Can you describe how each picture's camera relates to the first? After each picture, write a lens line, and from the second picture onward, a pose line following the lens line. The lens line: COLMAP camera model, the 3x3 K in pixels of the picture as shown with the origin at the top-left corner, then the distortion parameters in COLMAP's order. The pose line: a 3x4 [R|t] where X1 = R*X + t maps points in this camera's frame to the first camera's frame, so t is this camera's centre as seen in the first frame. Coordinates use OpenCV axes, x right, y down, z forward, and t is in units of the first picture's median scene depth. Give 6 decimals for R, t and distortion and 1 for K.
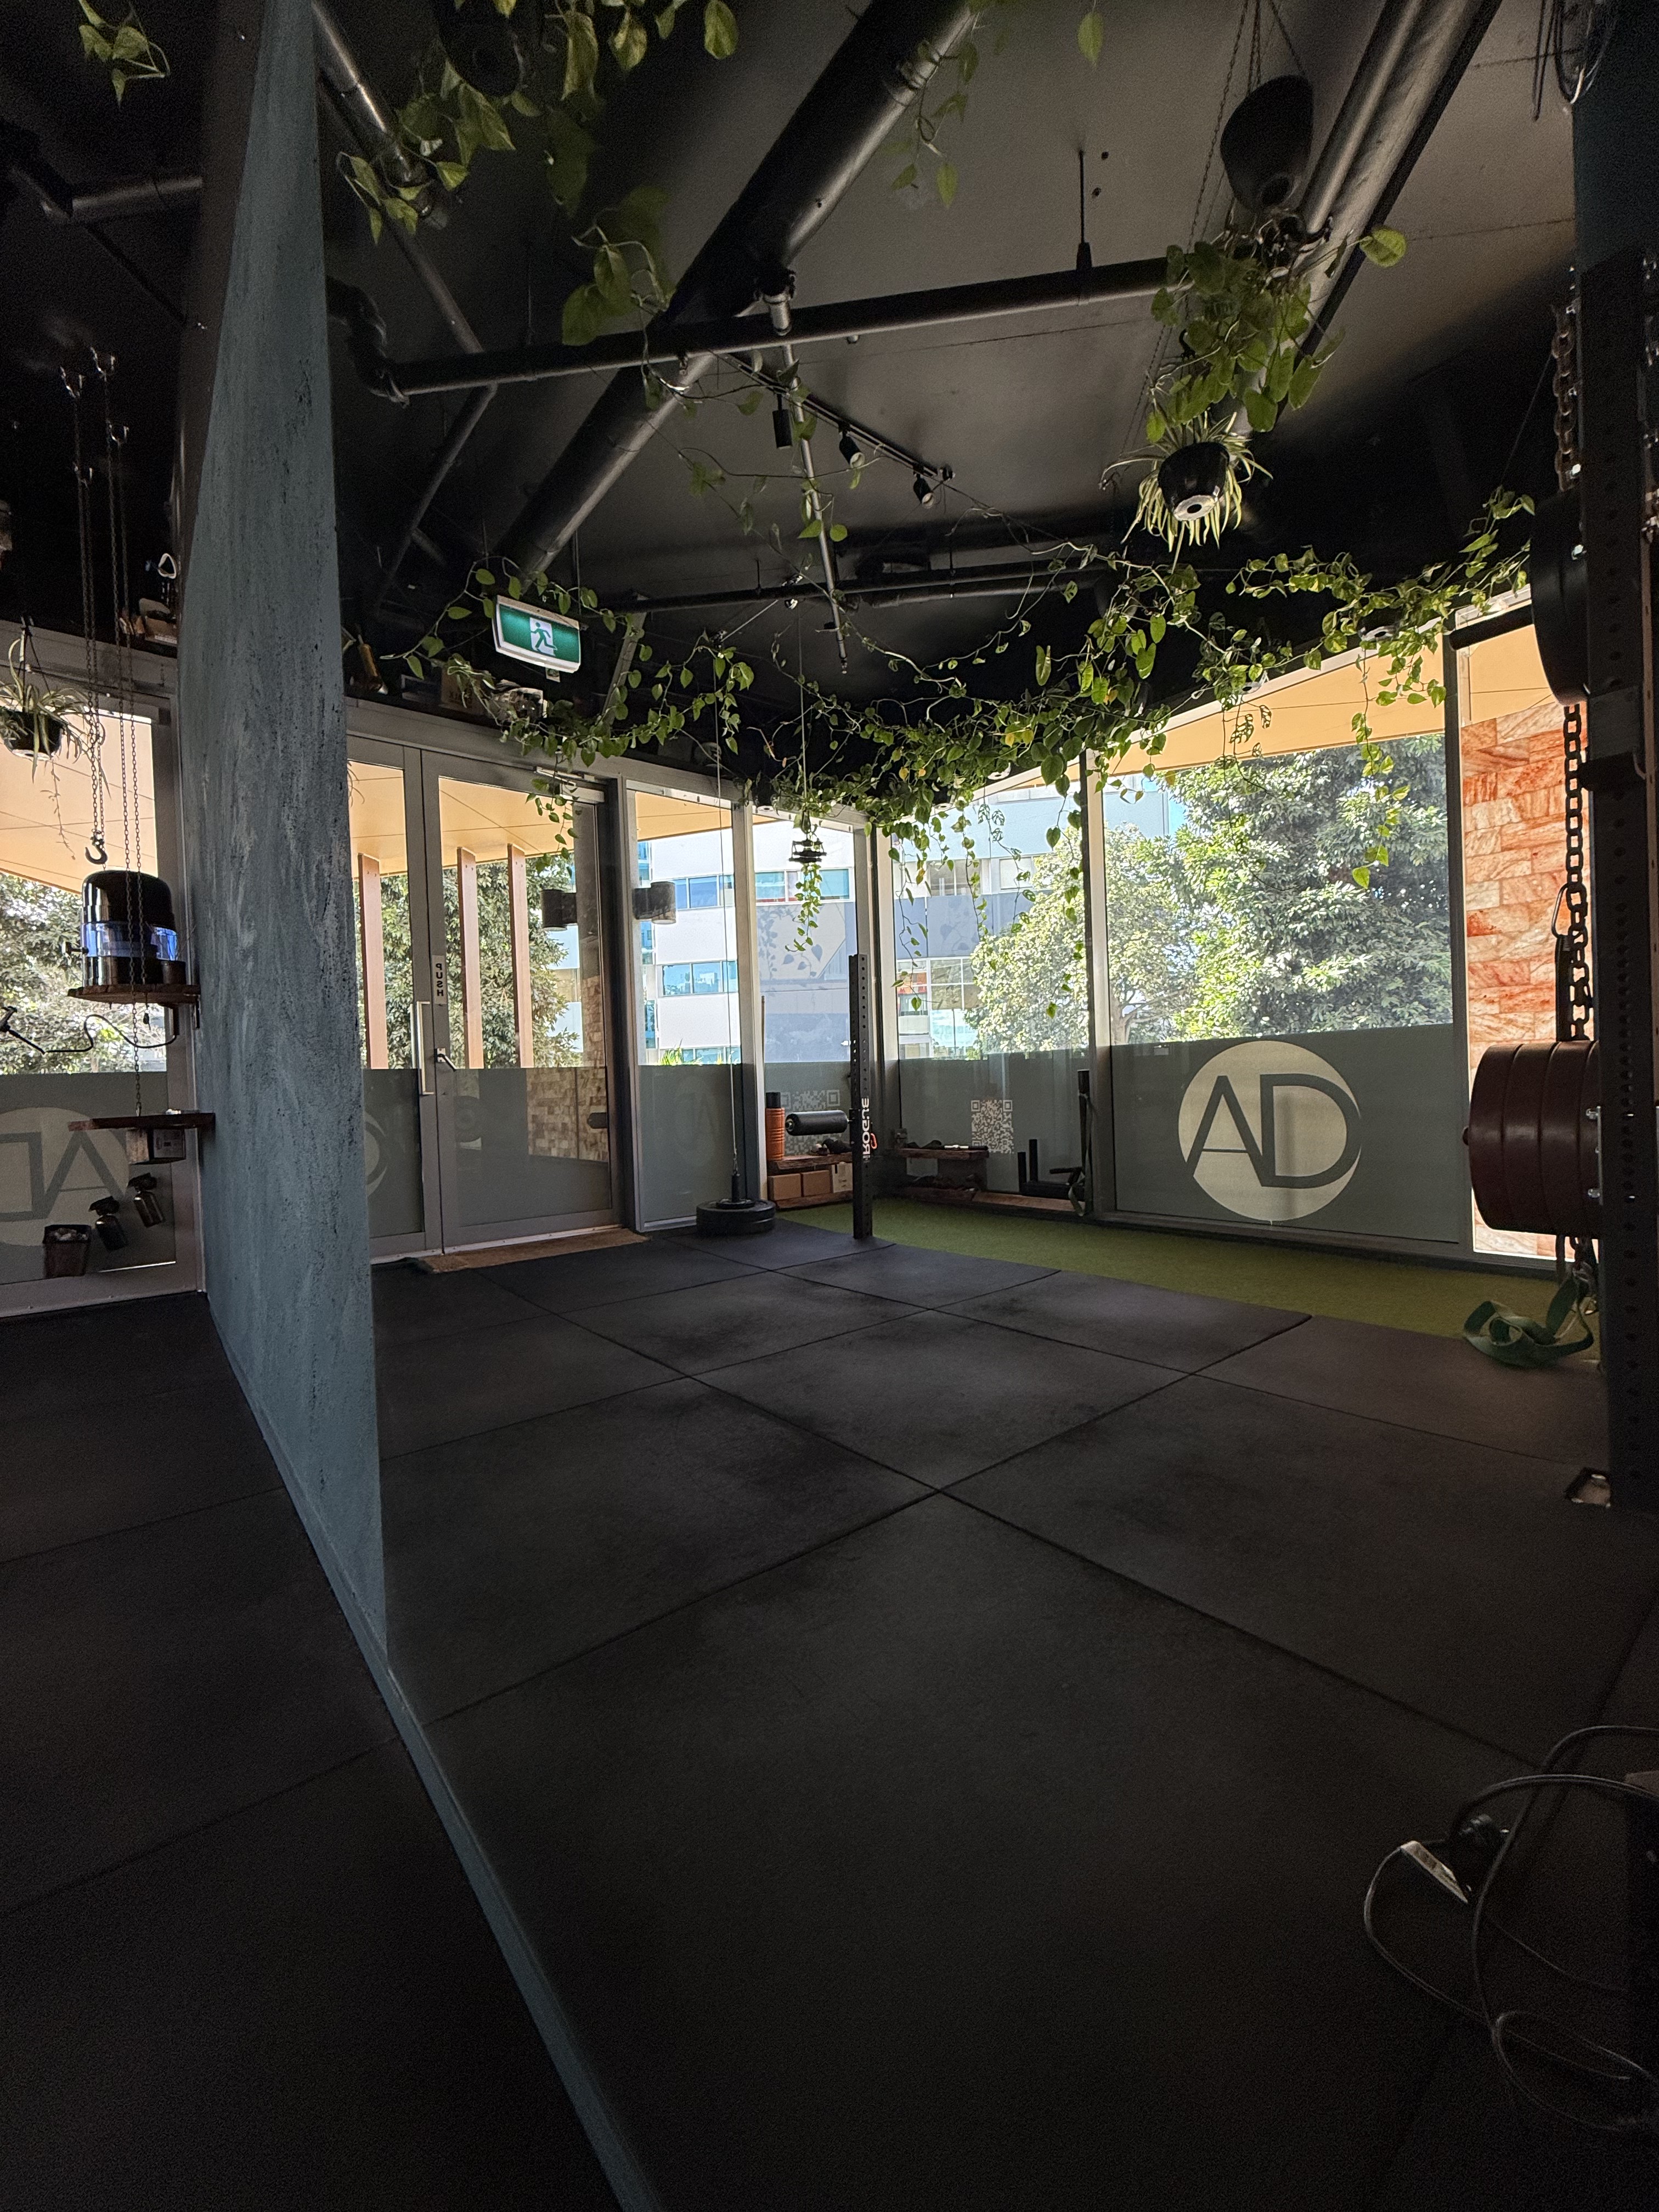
lens RADIAL K [[882.4, 0, 820.2], [0, 882.4, 1096.4], [0, 0, 1]] dist [-0.001308, -0.000580]
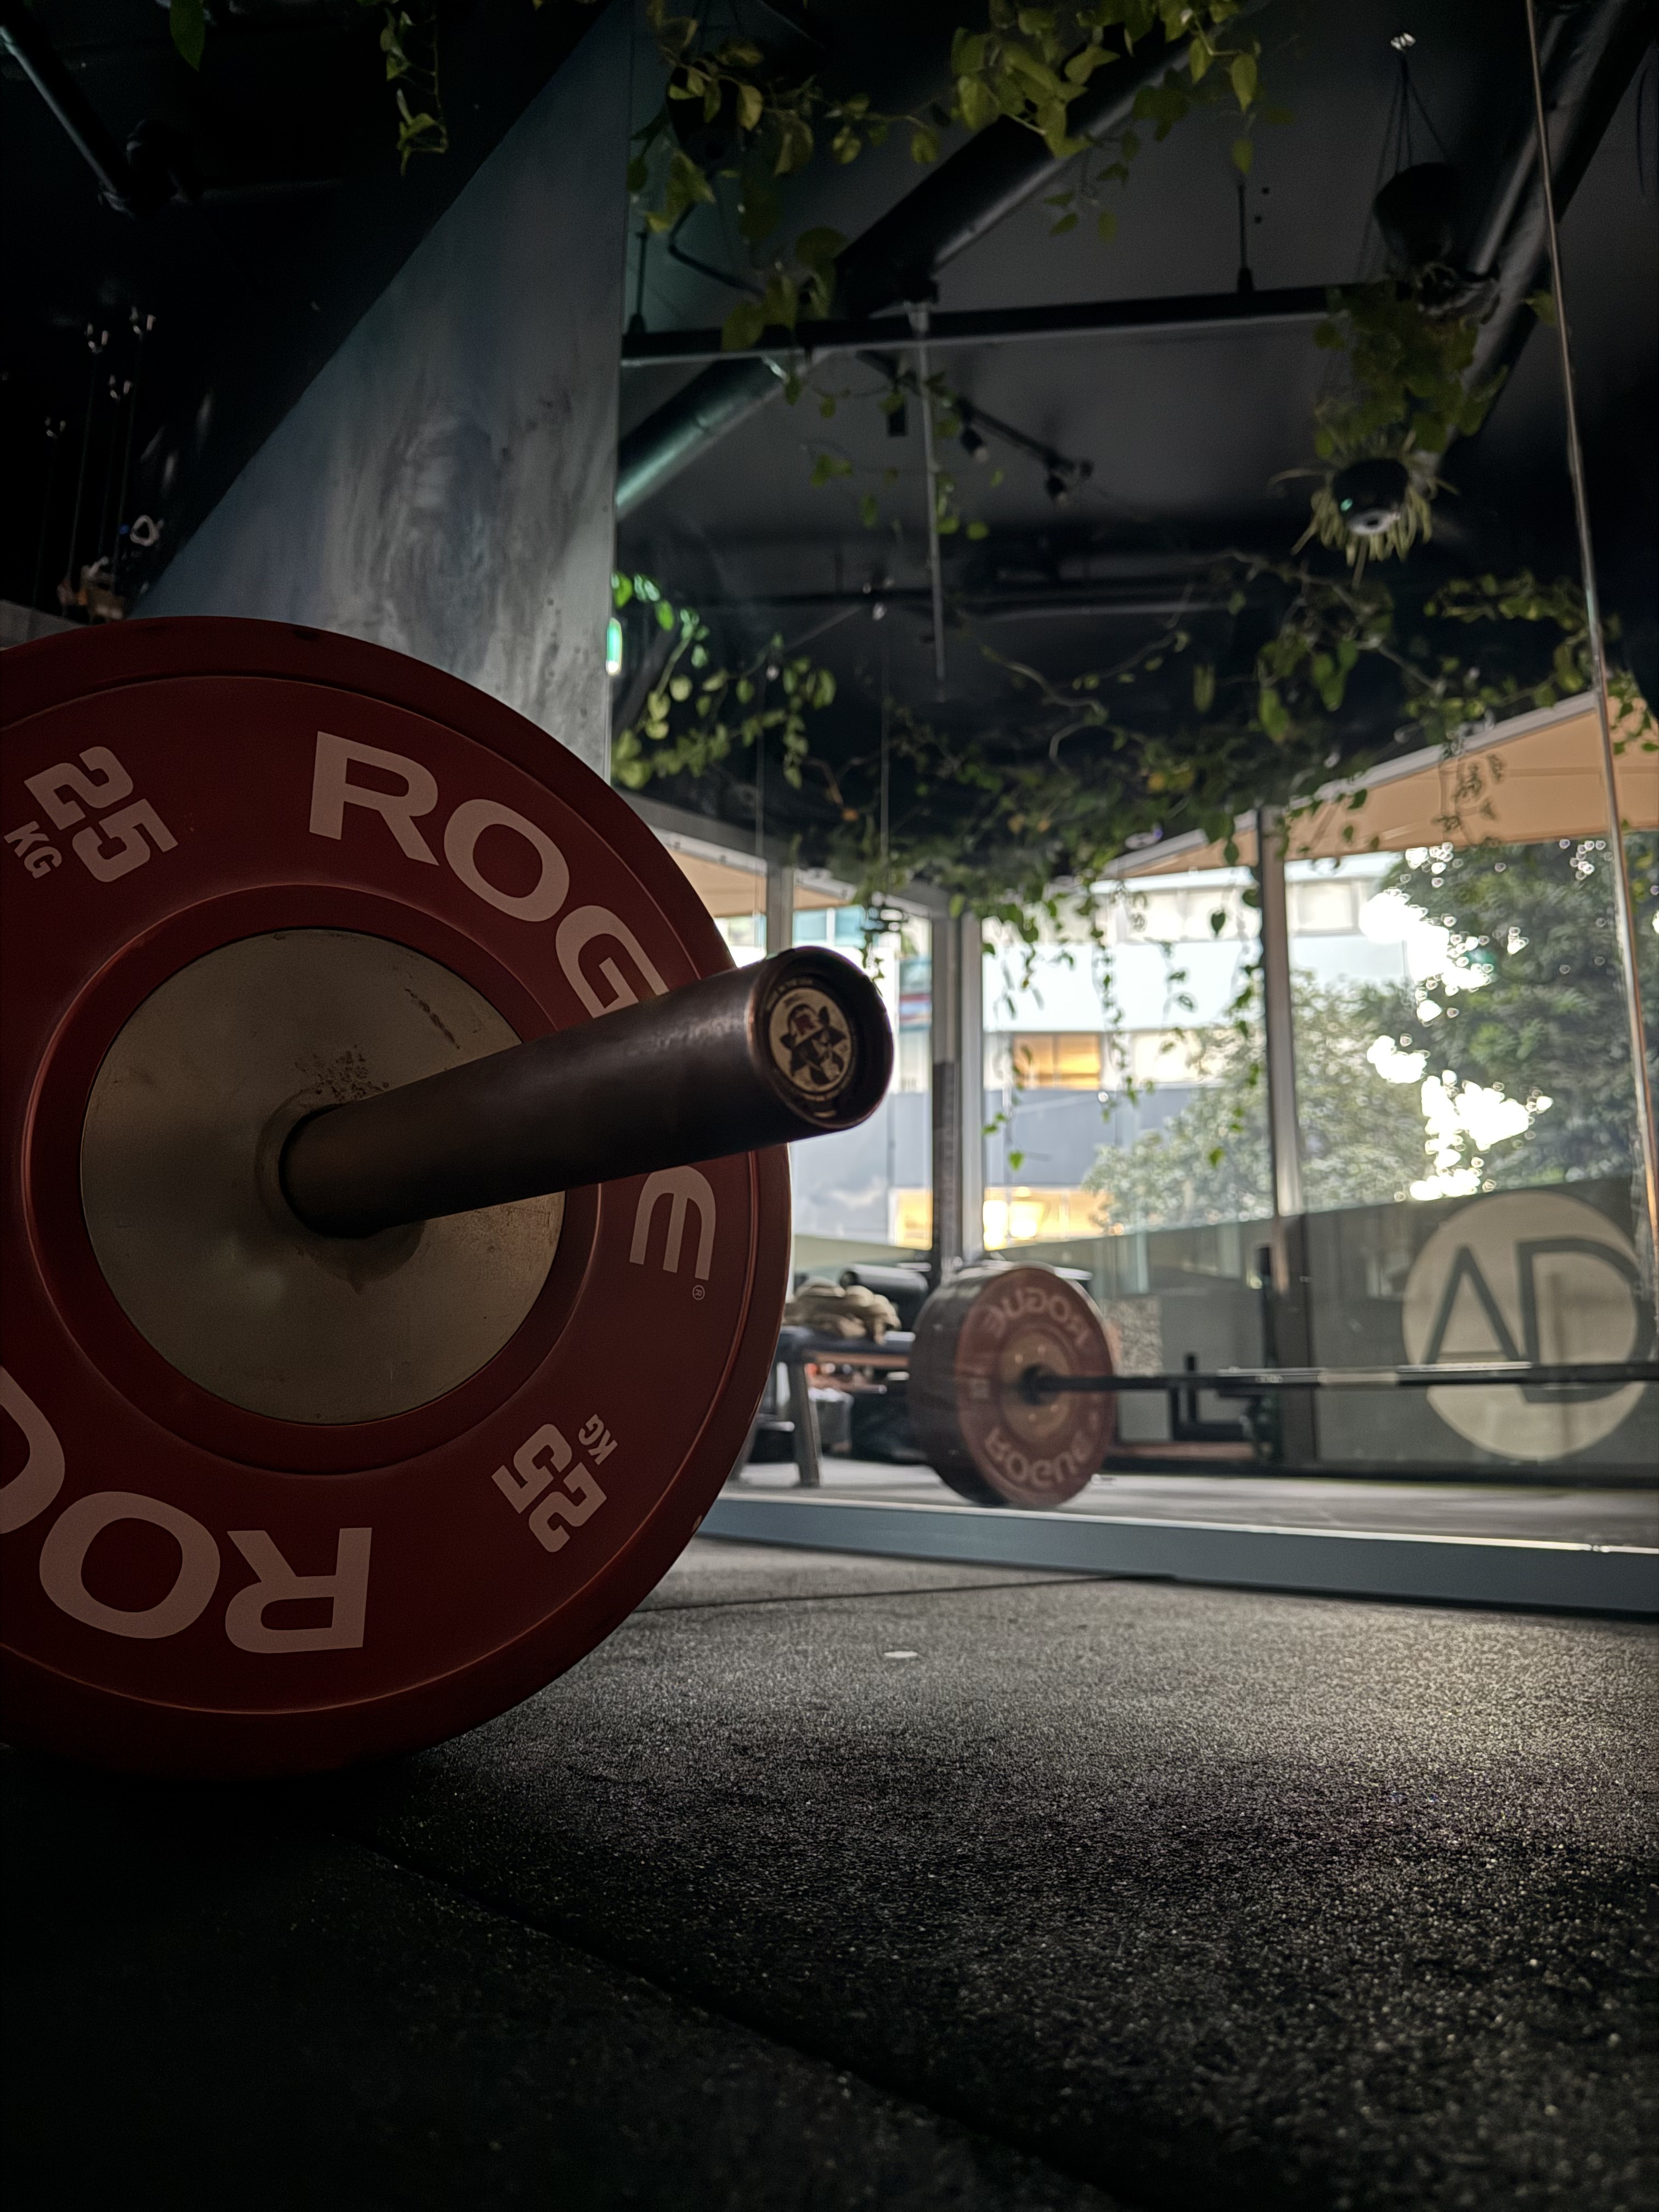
lens RADIAL K [[1581.1, 0, 770.9], [0, 1581.1, 1107.1], [0, 0, 1]] dist [0.091970, -0.177582]
pose [[0.998288, 0.051952, -0.026871, -0.071745], [-0.056570, 0.974343, -0.217845, 0.192266], [0.014864, 0.218992, 0.975613, -0.297054]]
